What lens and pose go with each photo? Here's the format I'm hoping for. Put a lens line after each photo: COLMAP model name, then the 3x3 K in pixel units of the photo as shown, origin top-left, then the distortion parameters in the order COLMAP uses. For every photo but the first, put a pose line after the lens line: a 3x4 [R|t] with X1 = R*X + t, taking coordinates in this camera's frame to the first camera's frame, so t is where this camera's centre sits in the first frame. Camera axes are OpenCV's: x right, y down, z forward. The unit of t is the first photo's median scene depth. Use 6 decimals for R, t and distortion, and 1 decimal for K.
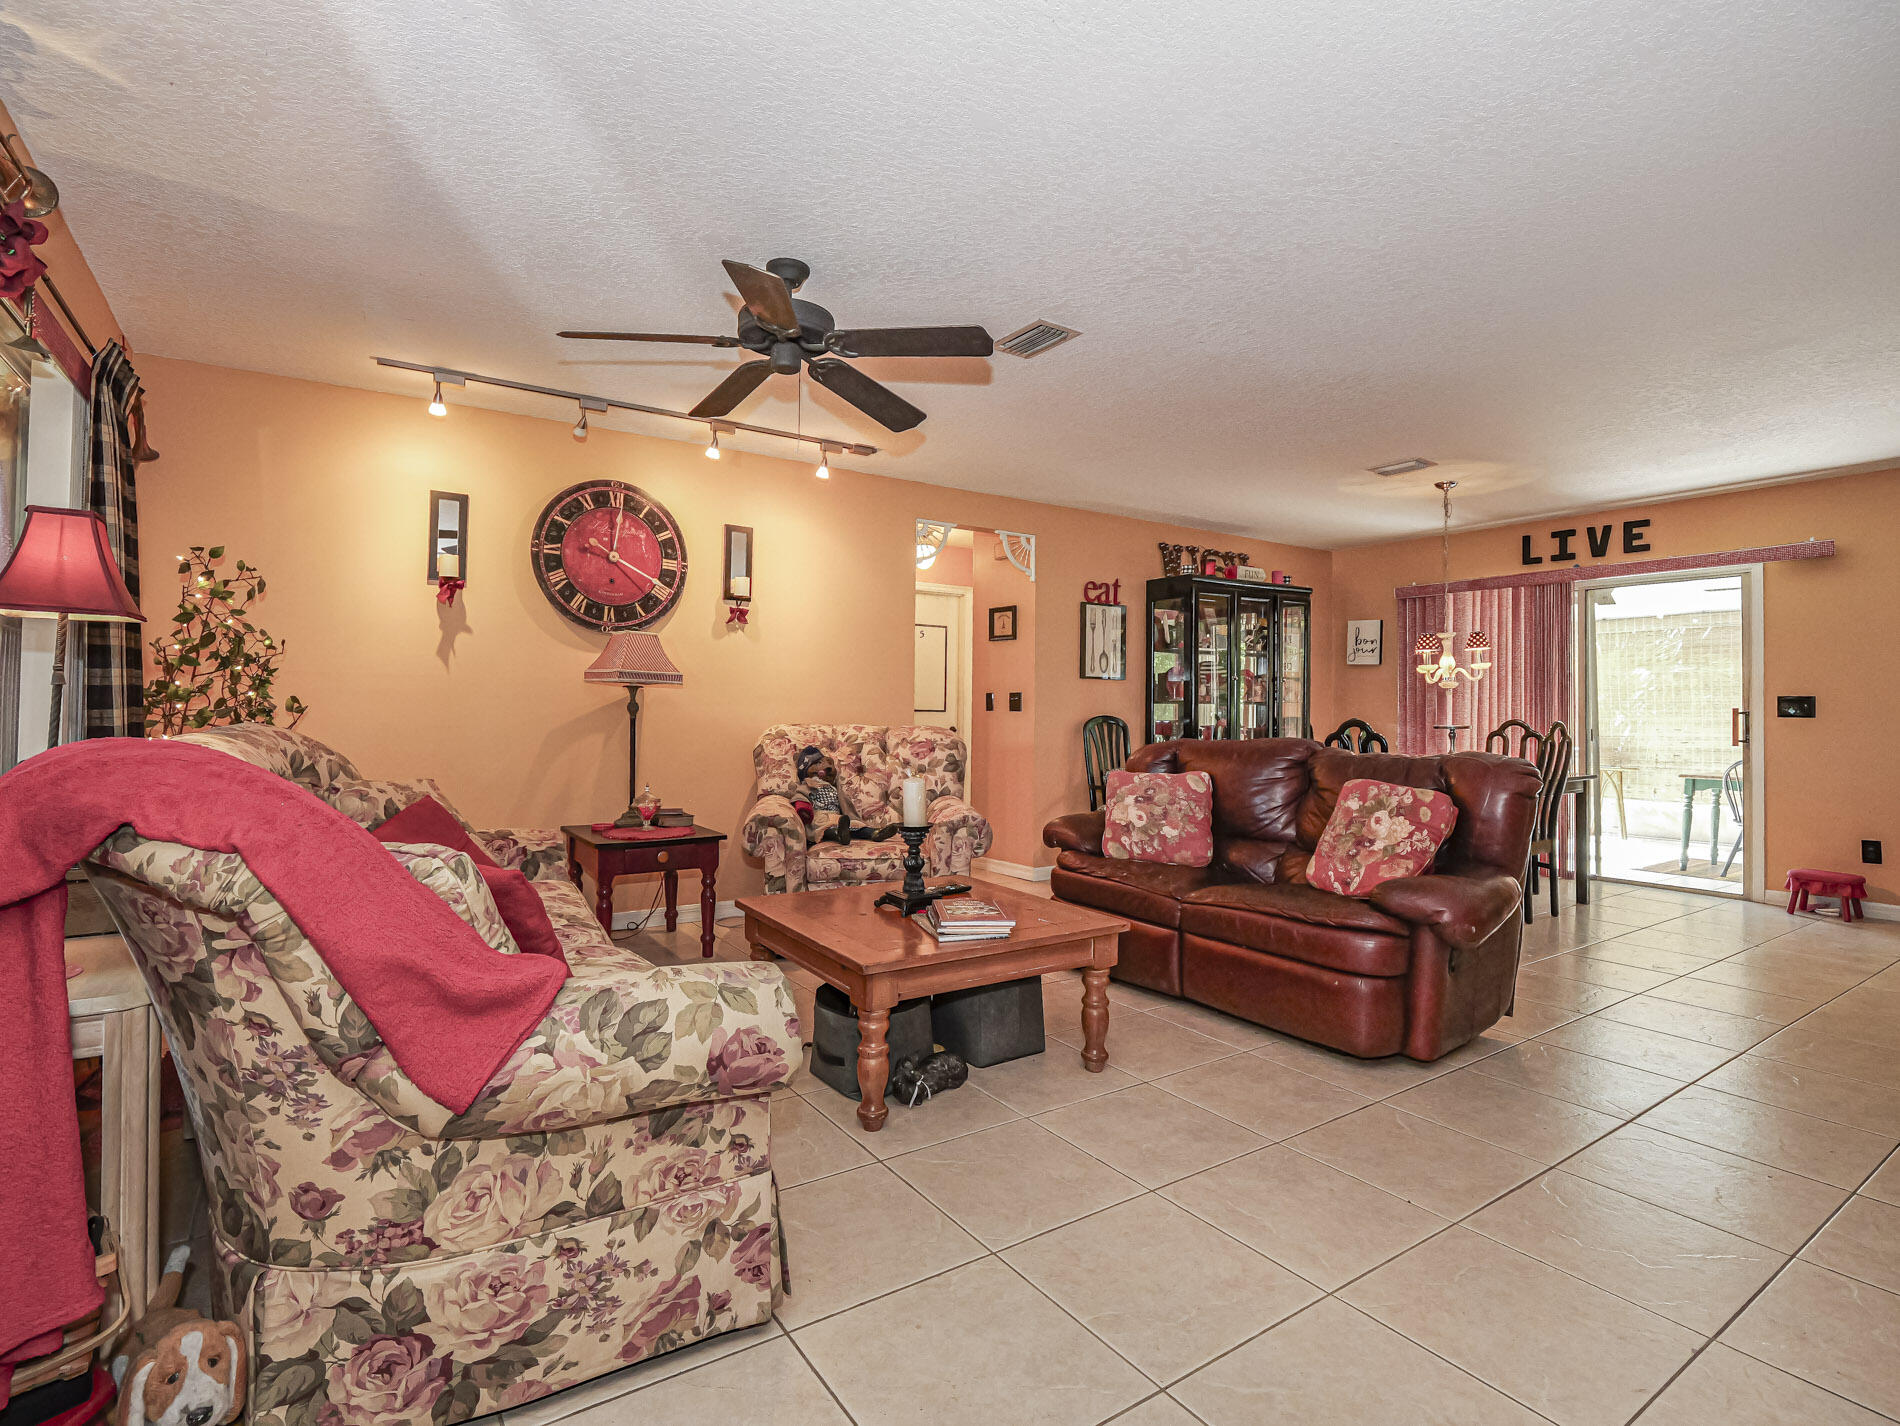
lens RADIAL K [[916.4, 0, 948.0], [0, 916.4, 697.1], [0, 0, 1]] dist [-0.016666, 0.001431]
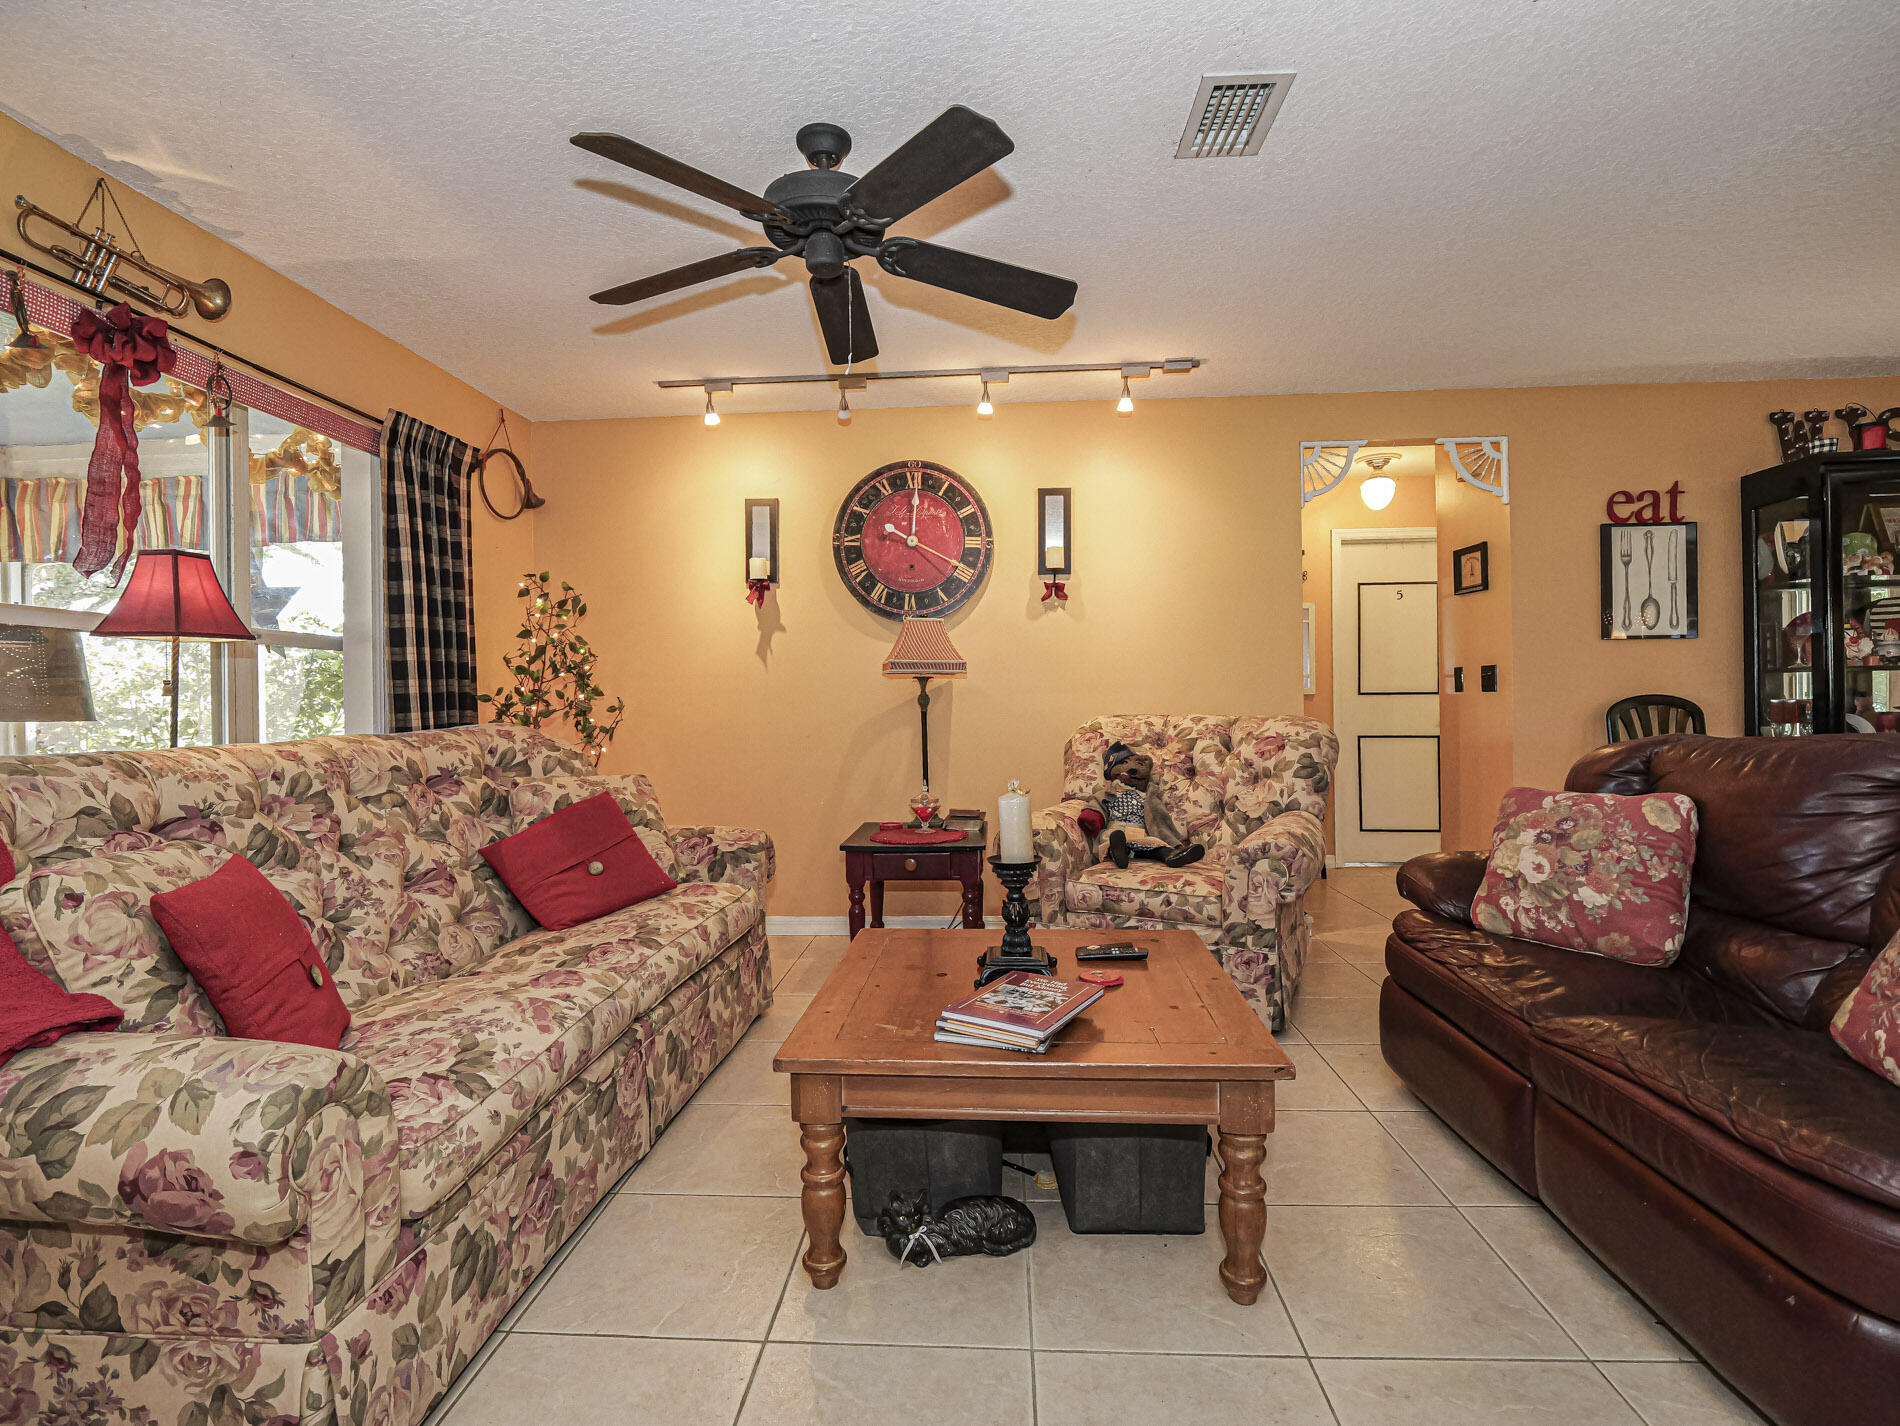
lens RADIAL K [[916.4, 0, 947.9], [0, 916.4, 700.4], [0, 0, 1]] dist [-0.016666, 0.001431]
pose [[0.796297, -0.021053, -0.604539, 0.238612], [0.031366, 0.999487, 0.006509, 0.006448], [0.604092, -0.024145, 0.796549, 0.271606]]
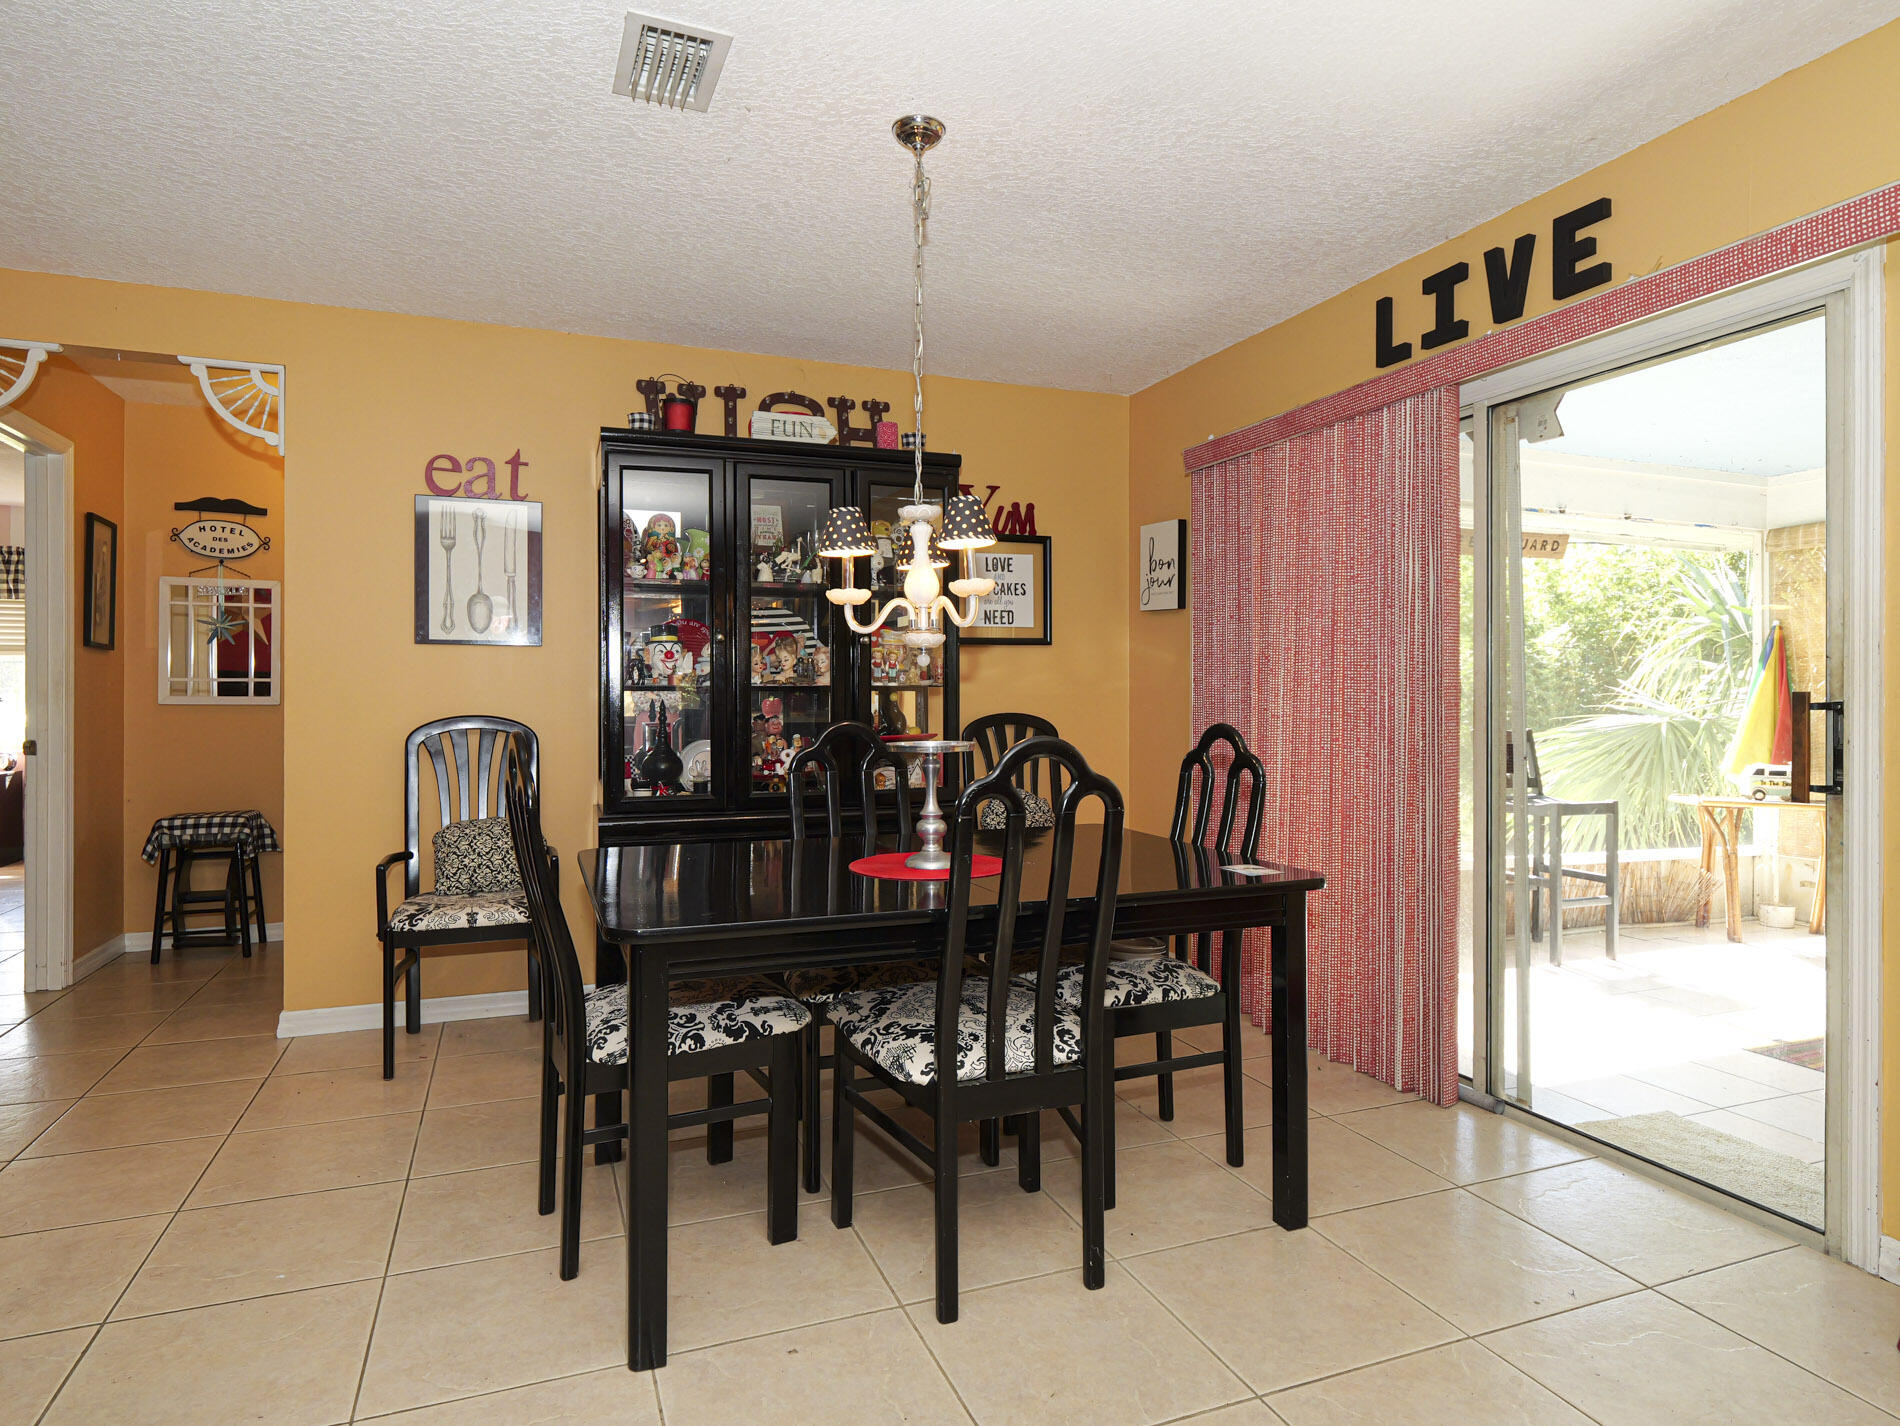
lens RADIAL K [[1100.2, 0, 950.2], [0, 1100.2, 701.3], [0, 0, 1]] dist [0.001715, 0.003673]
pose [[0.976003, -0.005350, -0.217693, 0.834058], [0.007847, 0.999913, 0.010608, 0.011208], [0.217617, -0.012062, 0.975960, 0.672493]]
